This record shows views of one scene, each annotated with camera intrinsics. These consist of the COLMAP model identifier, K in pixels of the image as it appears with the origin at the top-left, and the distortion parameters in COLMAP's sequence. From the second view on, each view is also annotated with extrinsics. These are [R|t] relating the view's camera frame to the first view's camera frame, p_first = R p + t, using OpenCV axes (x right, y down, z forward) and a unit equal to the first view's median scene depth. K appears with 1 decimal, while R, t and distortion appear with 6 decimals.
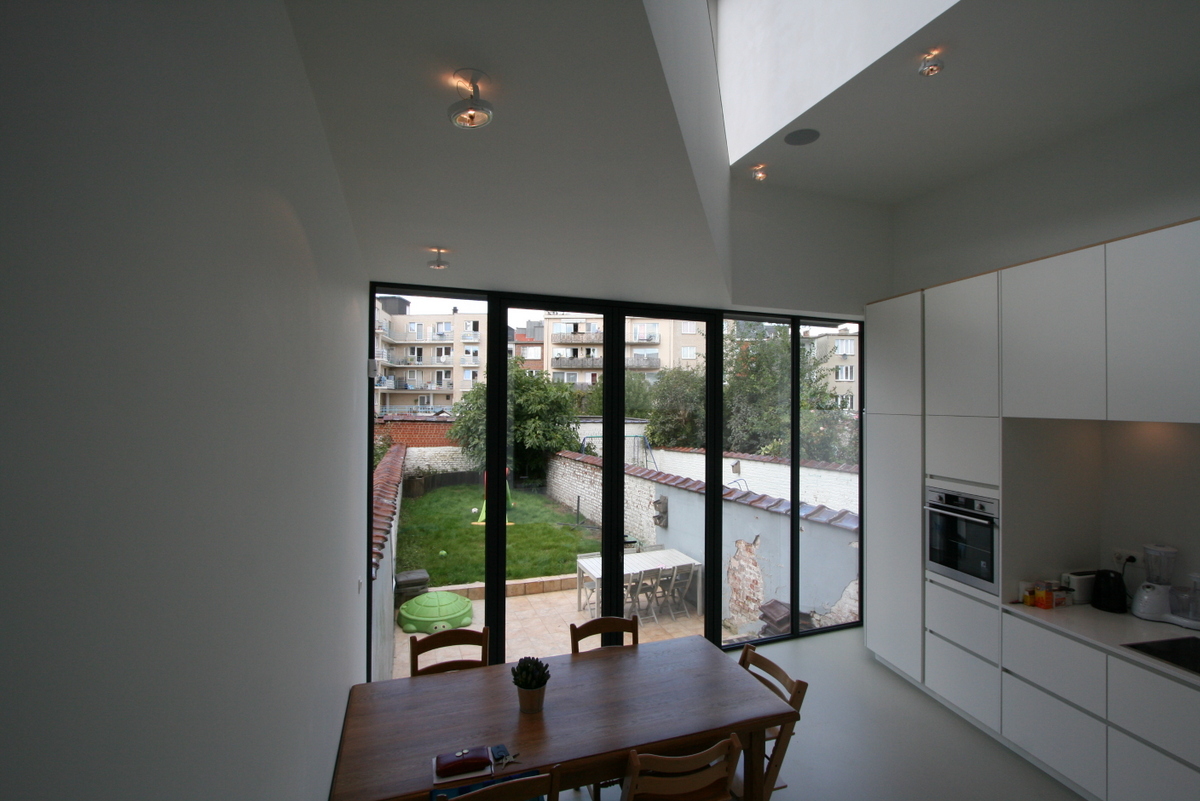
lens RADIAL K [[556.6, 0, 606.0], [0, 556.6, 395.7], [0, 0, 1]] dist [-0.024252, 0.007838]
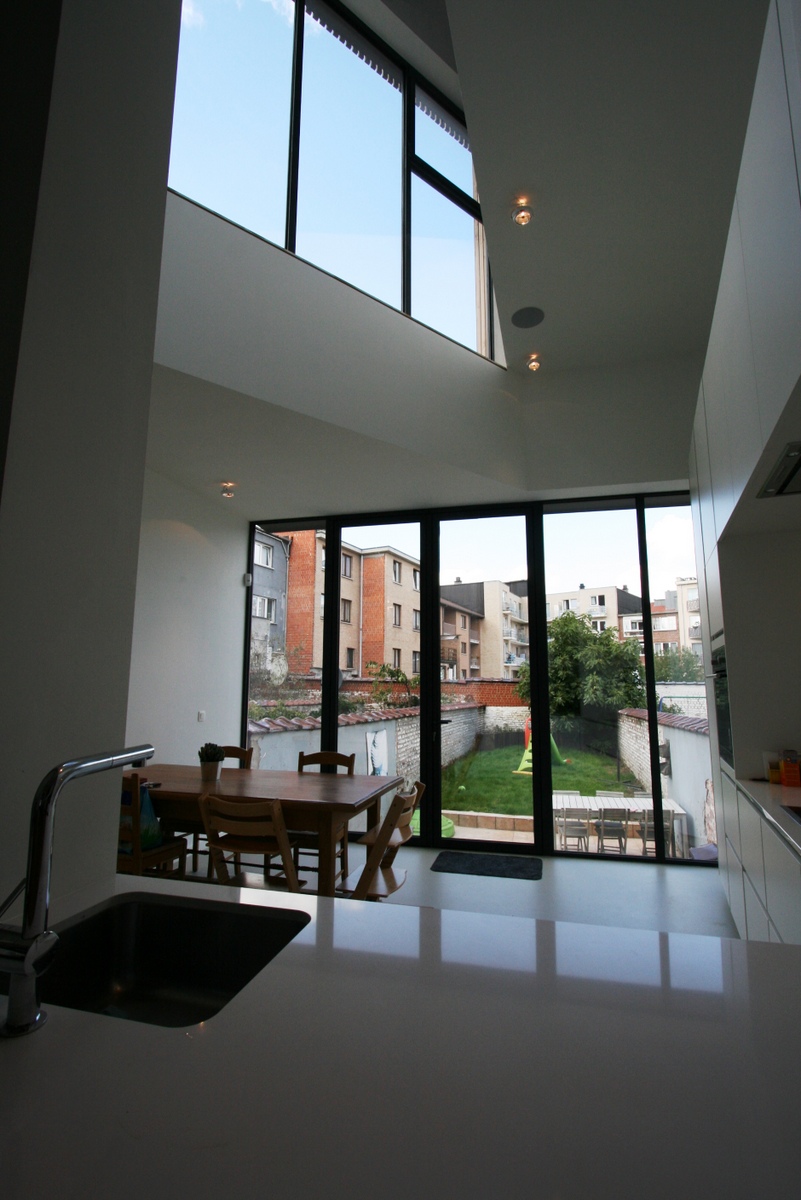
lens RADIAL K [[556.6, 0, 403.5], [0, 556.6, 604.1], [0, 0, 1]] dist [-0.024252, 0.007838]
pose [[0.815187, -0.087722, -0.572517, 0.320016], [0.010494, 0.990539, -0.136830, 0.094430], [0.579103, 0.105534, 0.808395, 0.032357]]
